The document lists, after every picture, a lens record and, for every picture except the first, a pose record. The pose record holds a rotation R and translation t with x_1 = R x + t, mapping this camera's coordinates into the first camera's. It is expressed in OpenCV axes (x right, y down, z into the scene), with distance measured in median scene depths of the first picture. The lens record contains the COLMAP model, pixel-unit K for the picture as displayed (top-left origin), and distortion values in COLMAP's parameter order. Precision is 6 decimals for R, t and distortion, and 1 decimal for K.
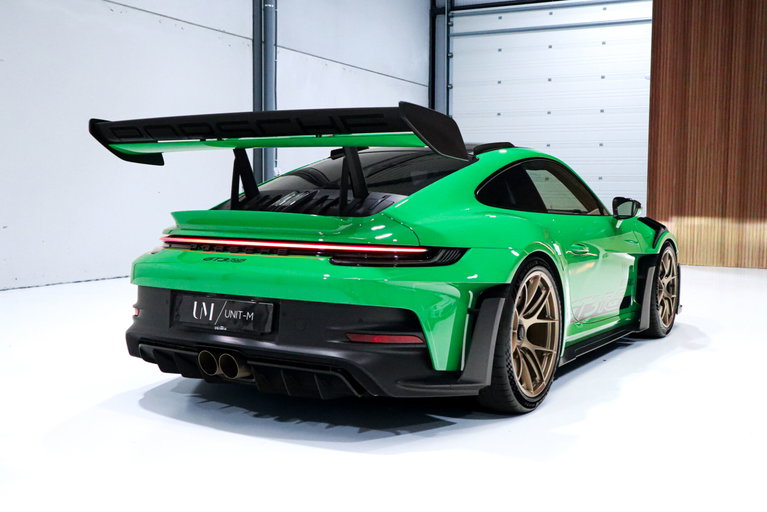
lens RADIAL K [[876.1, 0, 383.5], [0, 876.1, 256.0], [0, 0, 1]] dist [-0.013431, -0.005910]
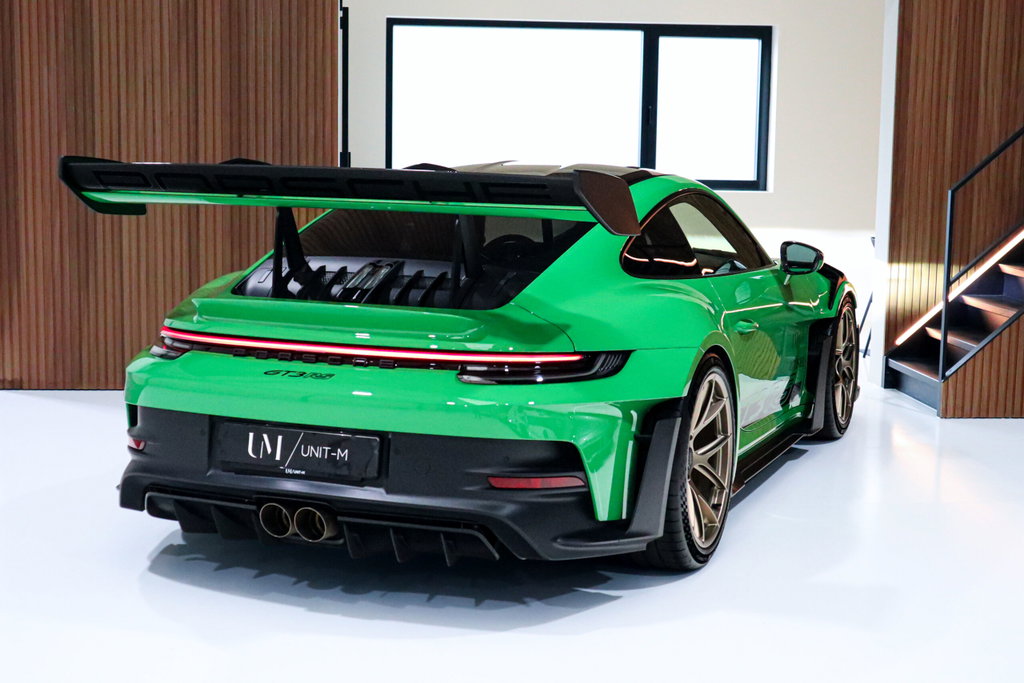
lens RADIAL K [[1635.9, 0, 512.0], [0, 1635.9, 341.5], [0, 0, 1]] dist [0.045181, 0.102010]
pose [[0.985030, -0.016604, 0.171581, -0.238074], [0.005557, 0.997892, 0.064663, -0.106239], [-0.172293, -0.062741, 0.983046, -0.321453]]
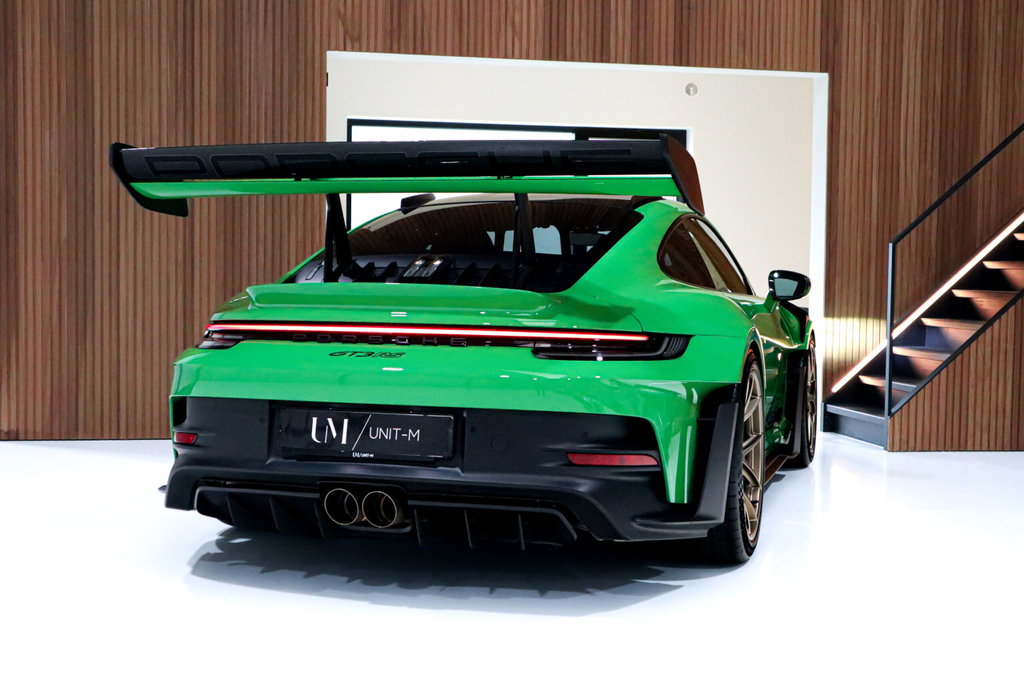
lens RADIAL K [[1384.2, 0, 512.0], [0, 1384.2, 341.5], [0, 0, 1]] dist [0.041336, 0.044158]
pose [[0.966011, -0.008607, 0.258358, -0.351580], [0.014486, 0.999677, -0.020863, 0.018256], [-0.258096, 0.023896, 0.965824, -0.077930]]
